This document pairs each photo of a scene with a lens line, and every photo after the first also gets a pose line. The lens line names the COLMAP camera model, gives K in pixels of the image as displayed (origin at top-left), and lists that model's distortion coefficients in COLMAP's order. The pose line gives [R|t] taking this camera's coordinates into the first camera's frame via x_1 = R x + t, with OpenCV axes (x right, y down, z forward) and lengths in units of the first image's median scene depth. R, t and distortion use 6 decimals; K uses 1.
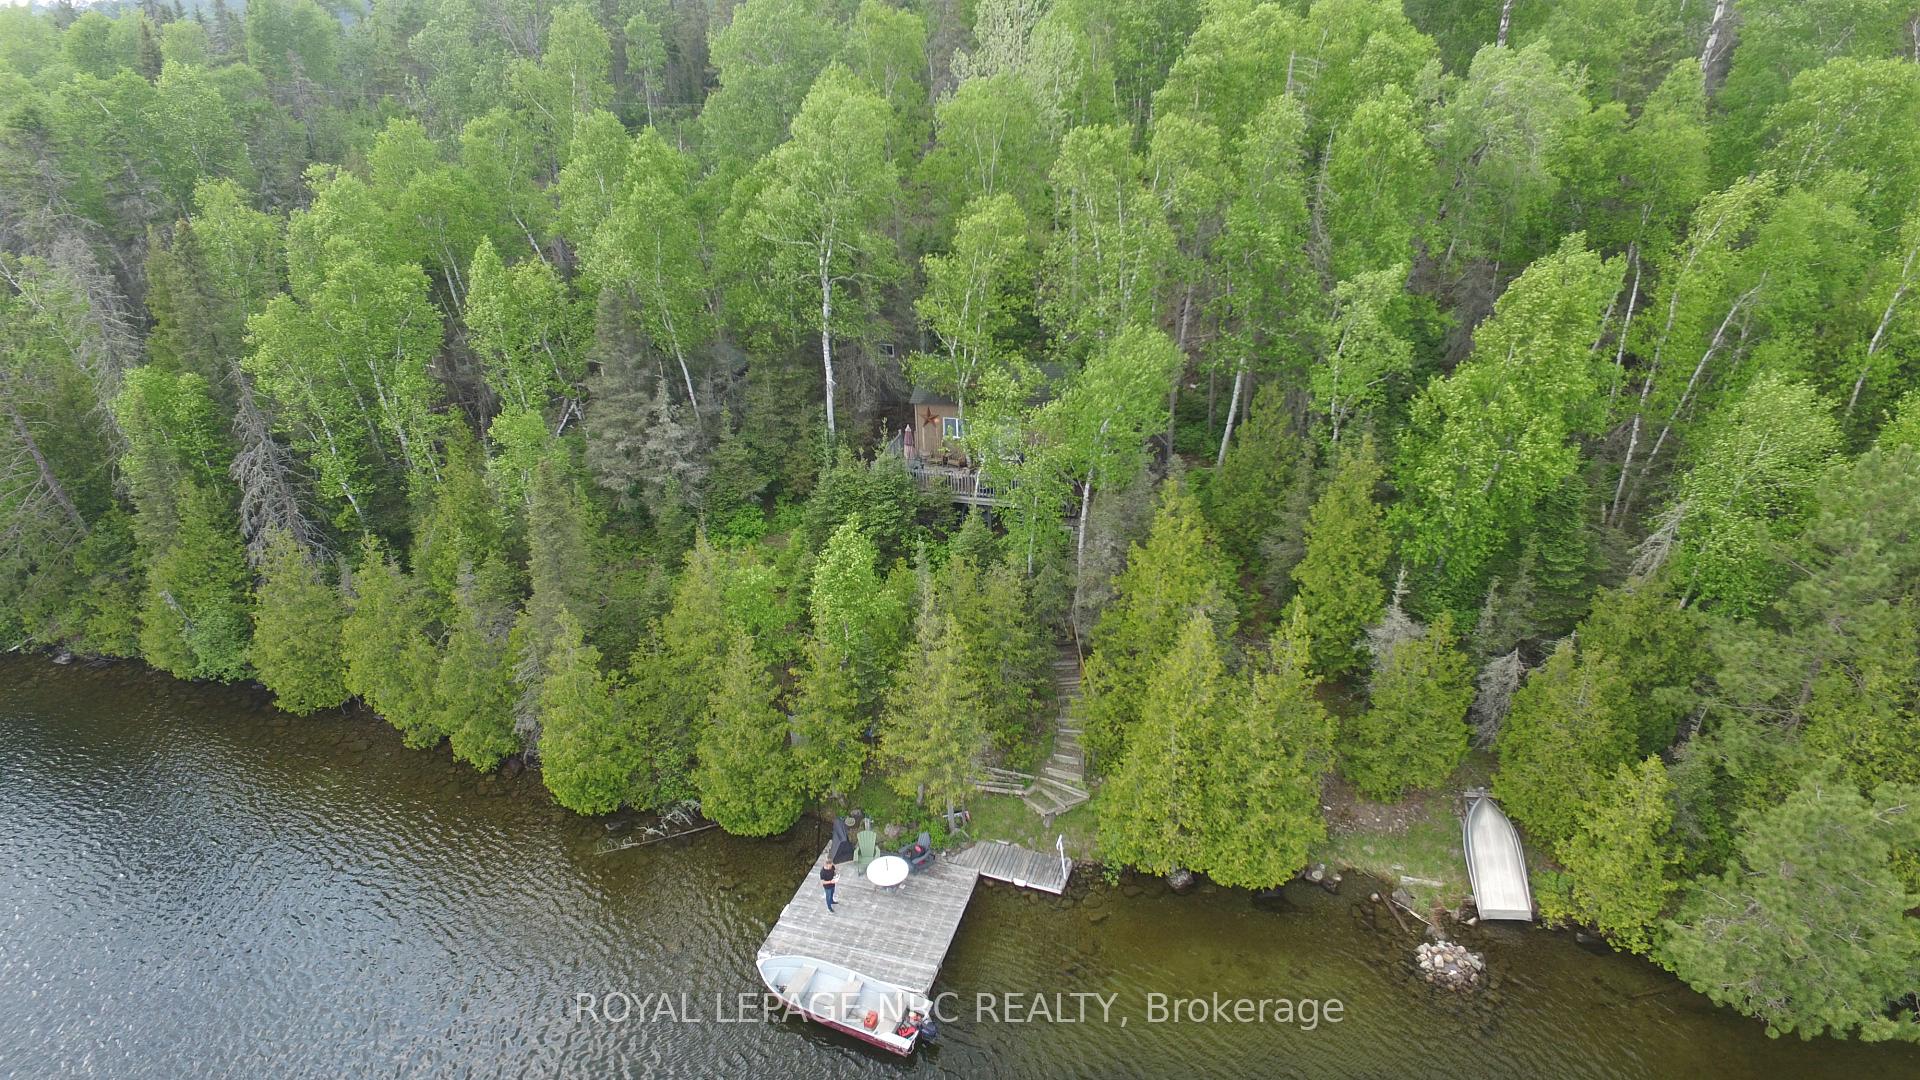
lens RADIAL K [[1125.5, 0, 960.0], [0, 1125.5, 540.0], [0, 0, 1]] dist [0.003462, -0.000869]
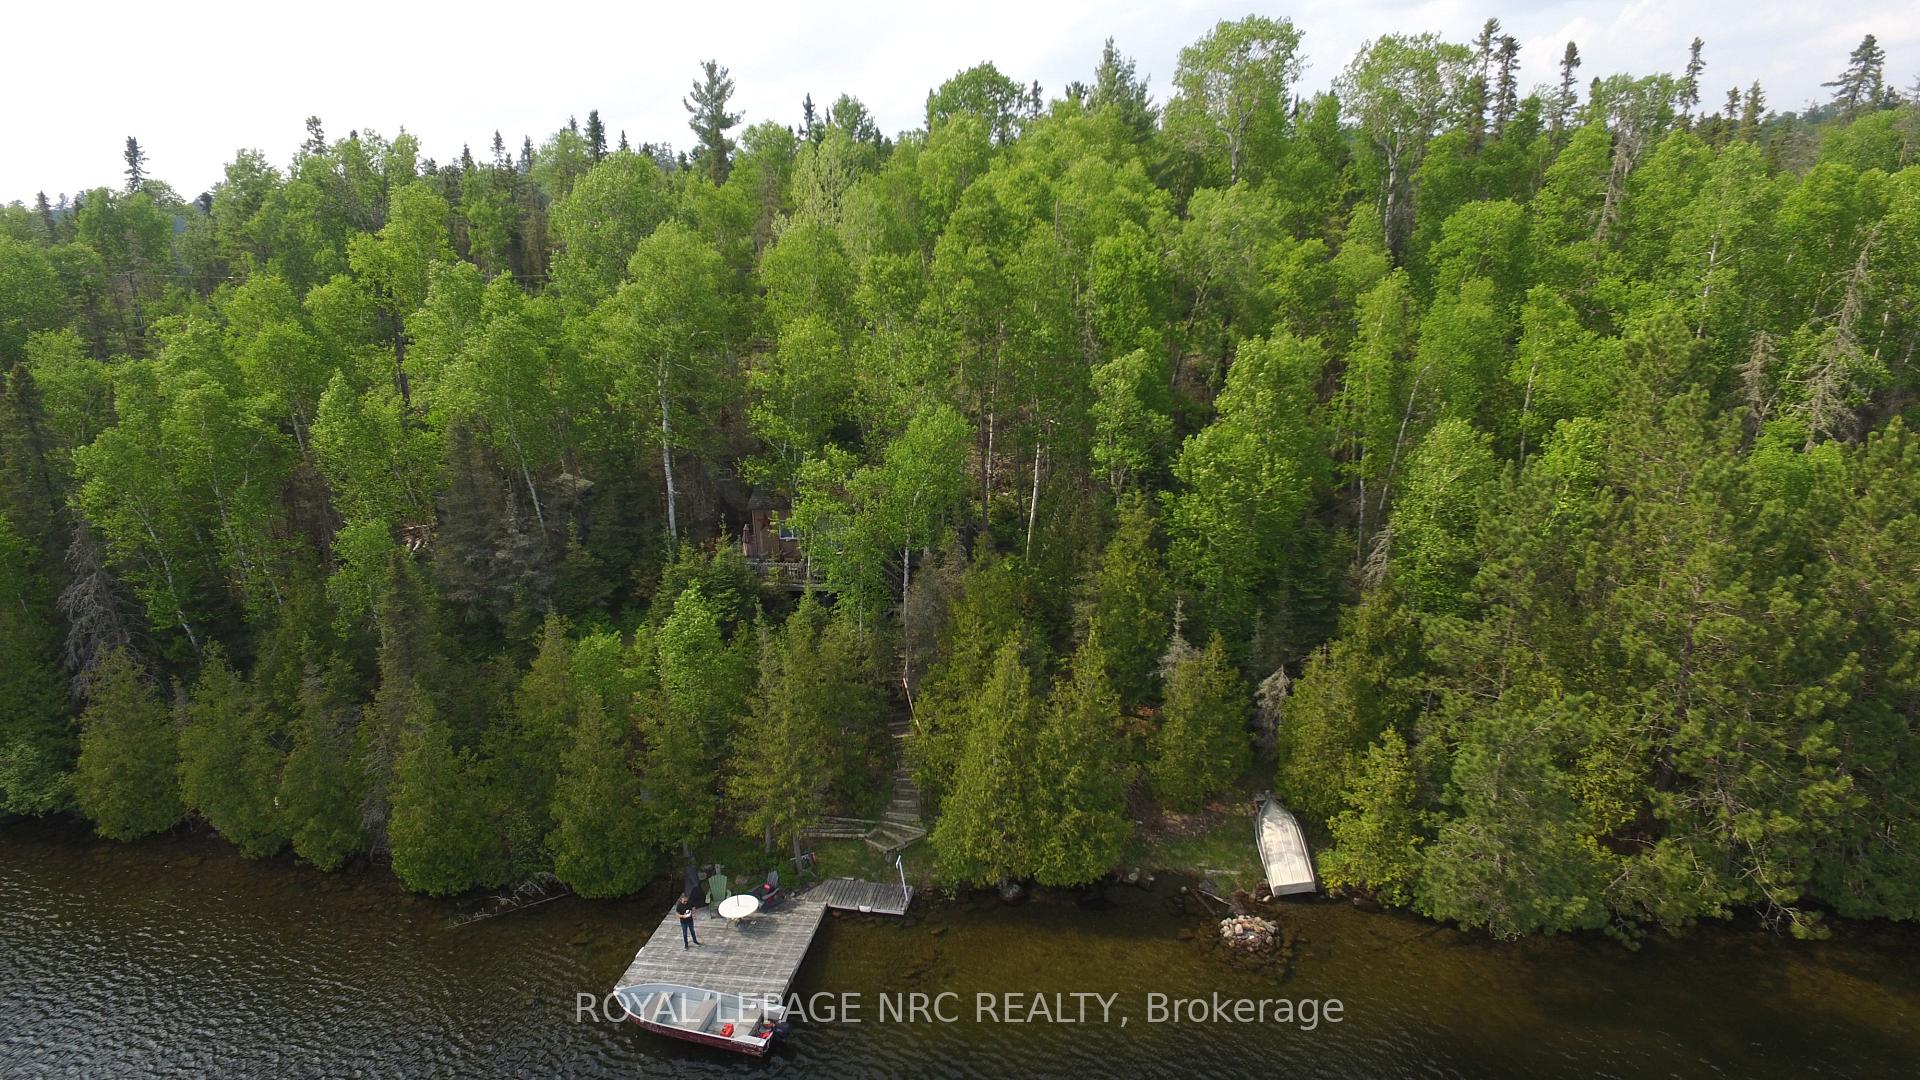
lens RADIAL K [[1105.3, 0, 960.0], [0, 1105.3, 540.0], [0, 0, 1]] dist [-0.001426, 0.011068]
pose [[0.989144, -0.049812, 0.138246, 0.013952], [0.072110, 0.984268, -0.161299, 0.128705], [-0.128036, 0.169517, 0.977175, -0.094532]]
